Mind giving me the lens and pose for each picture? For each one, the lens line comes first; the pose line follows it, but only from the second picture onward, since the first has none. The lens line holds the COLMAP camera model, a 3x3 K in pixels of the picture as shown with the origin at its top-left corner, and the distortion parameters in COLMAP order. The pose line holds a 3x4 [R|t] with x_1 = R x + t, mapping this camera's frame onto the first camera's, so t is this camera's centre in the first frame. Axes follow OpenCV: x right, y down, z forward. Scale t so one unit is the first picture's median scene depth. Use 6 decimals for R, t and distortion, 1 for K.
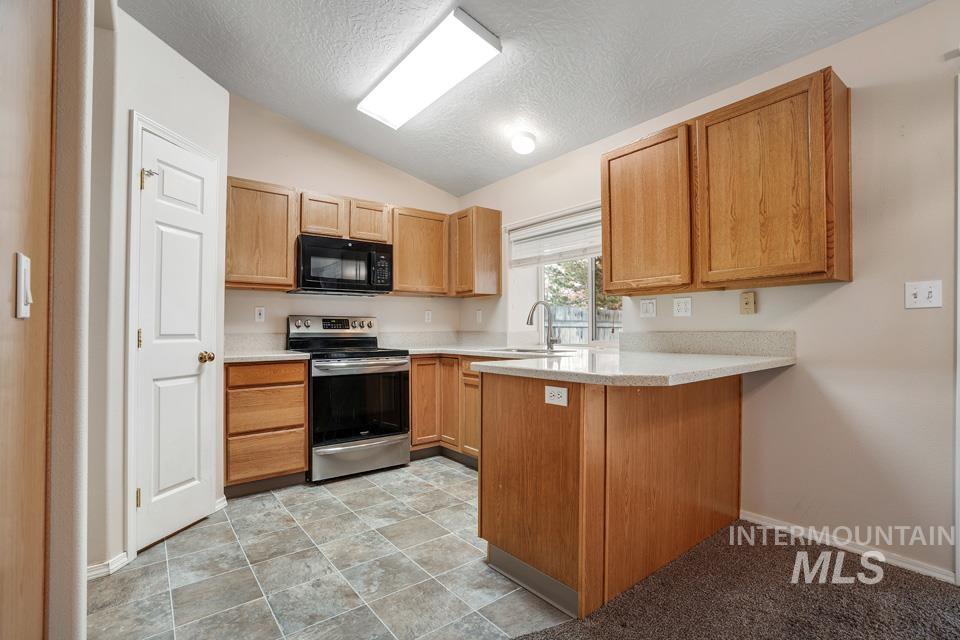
lens RADIAL K [[440.9, 0, 477.1], [0, 440.9, 325.6], [0, 0, 1]] dist [-0.021125, 0.001988]
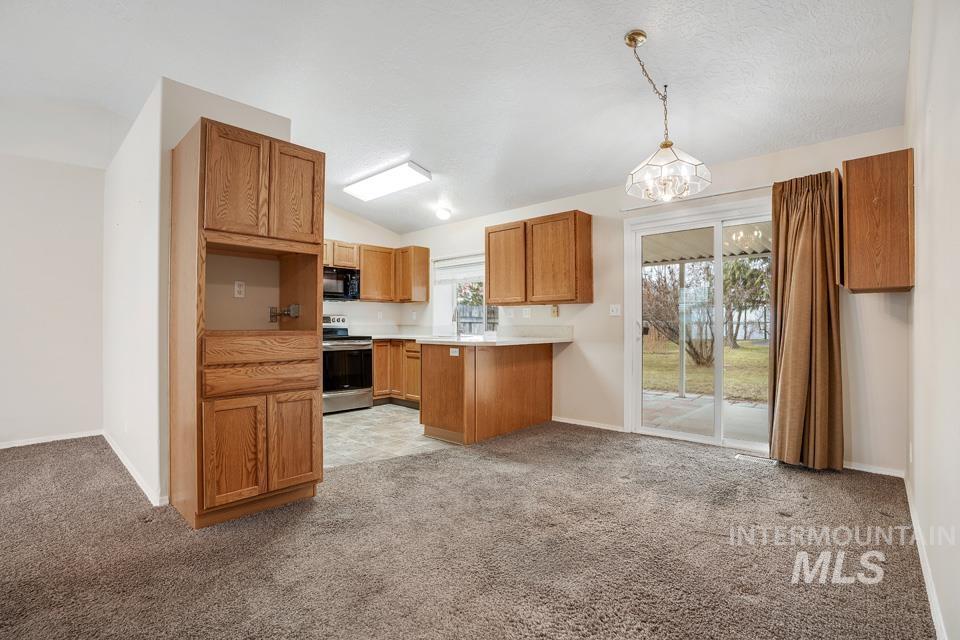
lens RADIAL K [[440.9, 0, 487.7], [0, 440.9, 341.3], [0, 0, 1]] dist [-0.021125, 0.001988]
pose [[0.980928, -0.001751, 0.194365, -0.059258], [-0.007388, 0.998901, 0.046284, -0.004956], [-0.194232, -0.046837, 0.979837, -0.748232]]
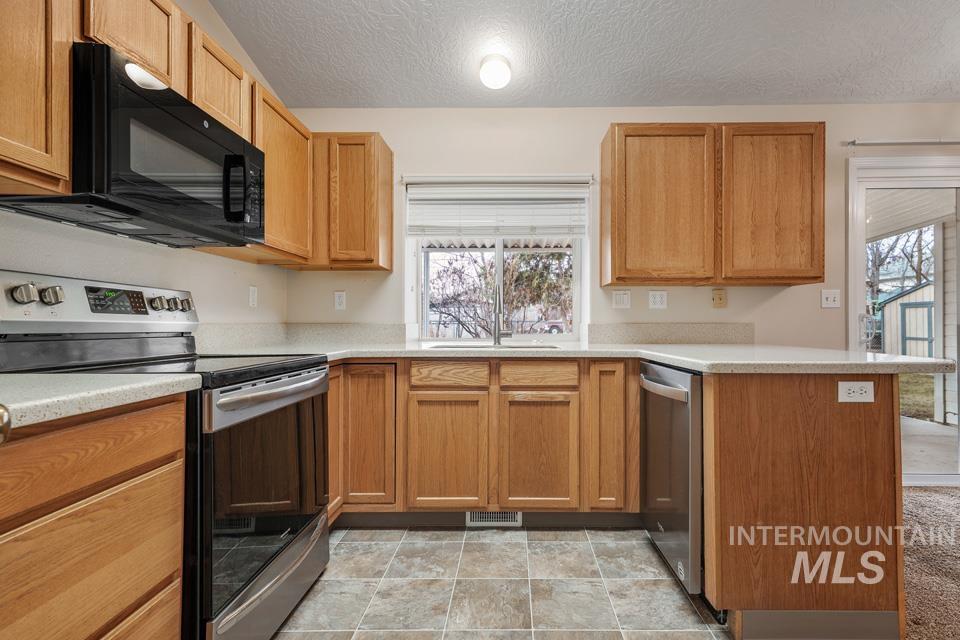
lens RADIAL K [[440.9, 0, 486.5], [0, 440.9, 326.4], [0, 0, 1]] dist [-0.021125, 0.001988]
pose [[0.622560, 0.005123, 0.782555, -0.519277], [-0.009434, 0.999955, 0.000959, 0.020777], [-0.782515, -0.007980, 0.622580, 0.577426]]
